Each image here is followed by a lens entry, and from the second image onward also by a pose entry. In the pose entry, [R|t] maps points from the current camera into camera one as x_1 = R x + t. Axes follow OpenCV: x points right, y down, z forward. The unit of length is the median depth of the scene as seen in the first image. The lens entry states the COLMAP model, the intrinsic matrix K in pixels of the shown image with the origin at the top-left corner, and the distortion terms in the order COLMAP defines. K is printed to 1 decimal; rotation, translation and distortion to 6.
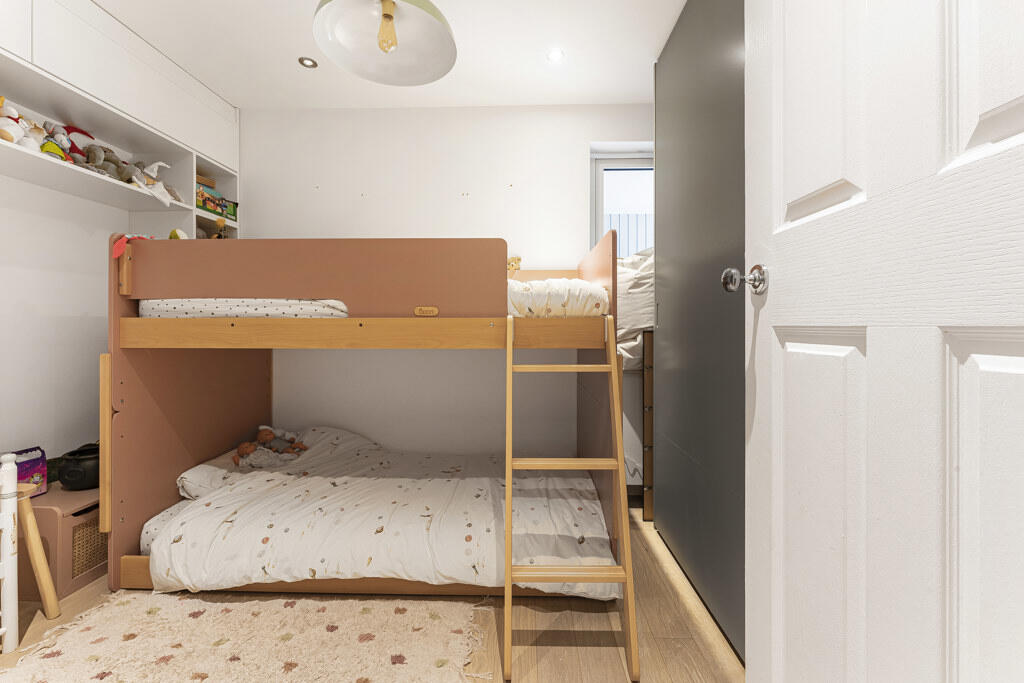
lens RADIAL K [[419.8, 0, 514.1], [0, 419.8, 320.9], [0, 0, 1]] dist [-0.000211, -0.000259]
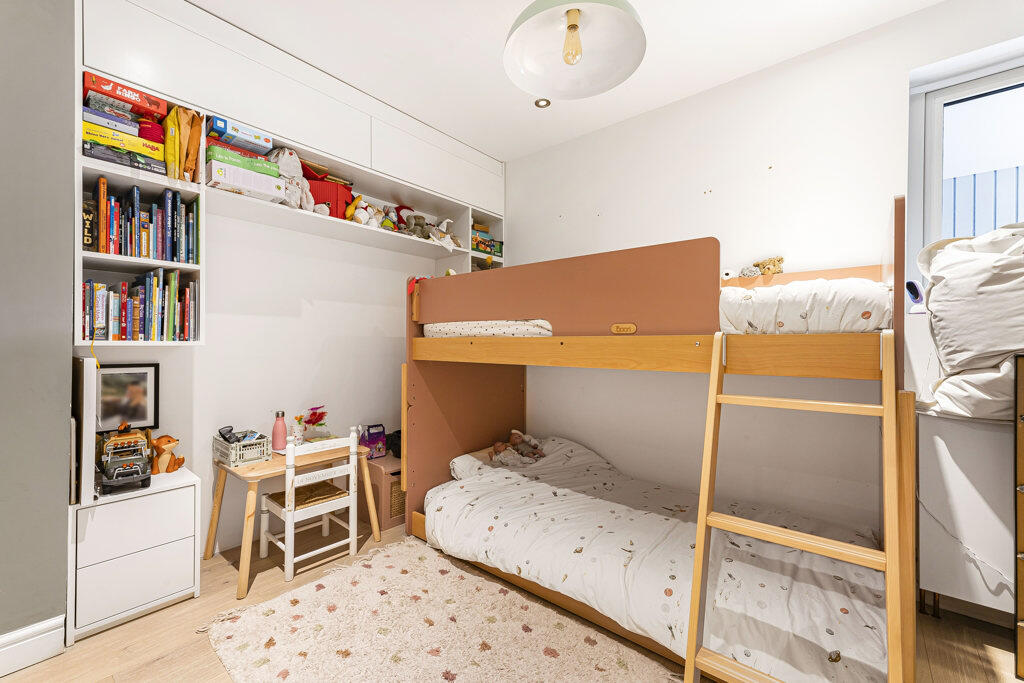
lens RADIAL K [[418.6, 0, 512.0], [0, 418.6, 341.5], [0, 0, 1]] dist [0.008811, -0.000007]
pose [[0.783305, -0.000437, -0.621637, 0.165016], [0.002502, 0.999994, 0.002449, 0.002115], [0.621632, -0.003474, 0.783302, 0.121536]]
